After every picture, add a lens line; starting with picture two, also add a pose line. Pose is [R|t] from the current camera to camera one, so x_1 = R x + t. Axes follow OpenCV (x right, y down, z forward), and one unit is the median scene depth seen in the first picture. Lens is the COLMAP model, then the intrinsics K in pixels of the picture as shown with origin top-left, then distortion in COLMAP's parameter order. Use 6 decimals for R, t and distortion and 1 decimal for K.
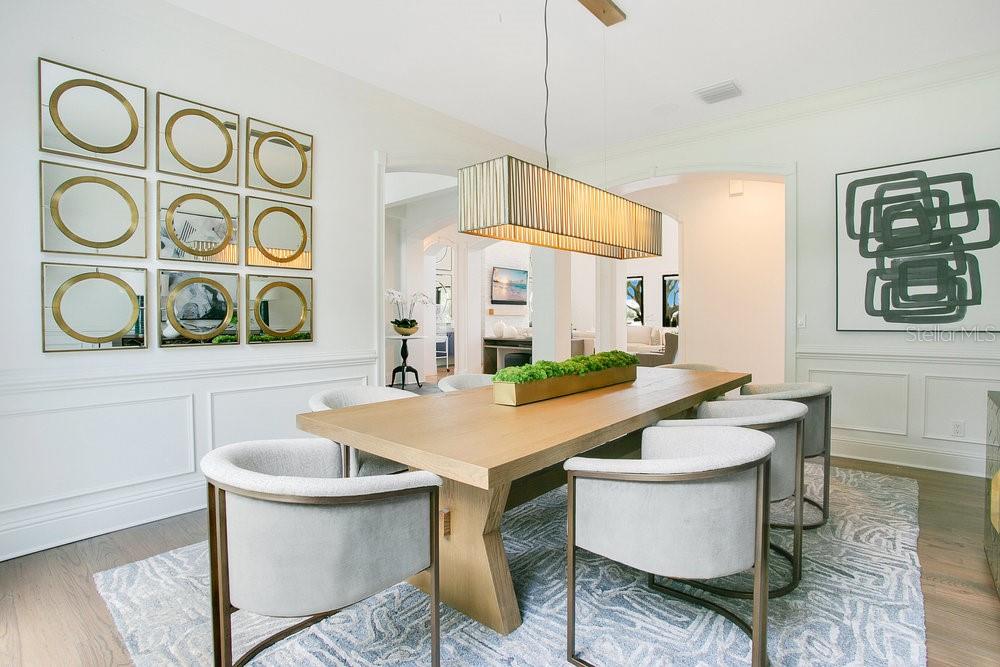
lens RADIAL K [[481.7, 0, 503.8], [0, 481.7, 334.8], [0, 0, 1]] dist [-0.002794, 0.000407]
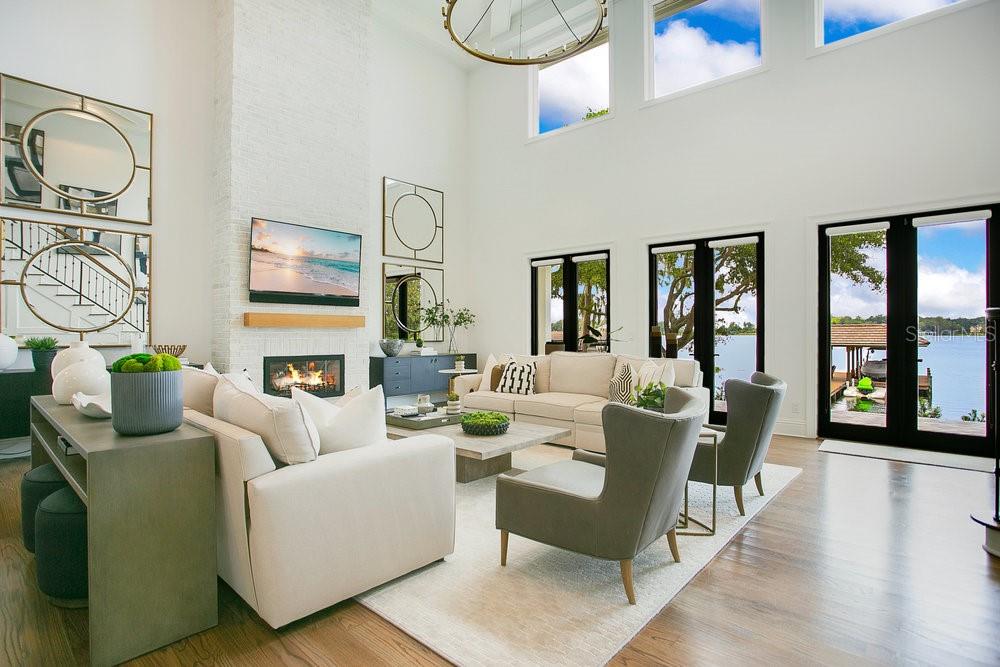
lens RADIAL K [[481.7, 0, 494.4], [0, 481.7, 332.7], [0, 0, 1]] dist [-0.002794, 0.000407]
pose [[0.999936, 0.000800, -0.011262, 0.192610], [-0.001109, 0.999622, -0.027456, -0.023842], [0.011236, 0.027467, 0.999560, 0.552338]]
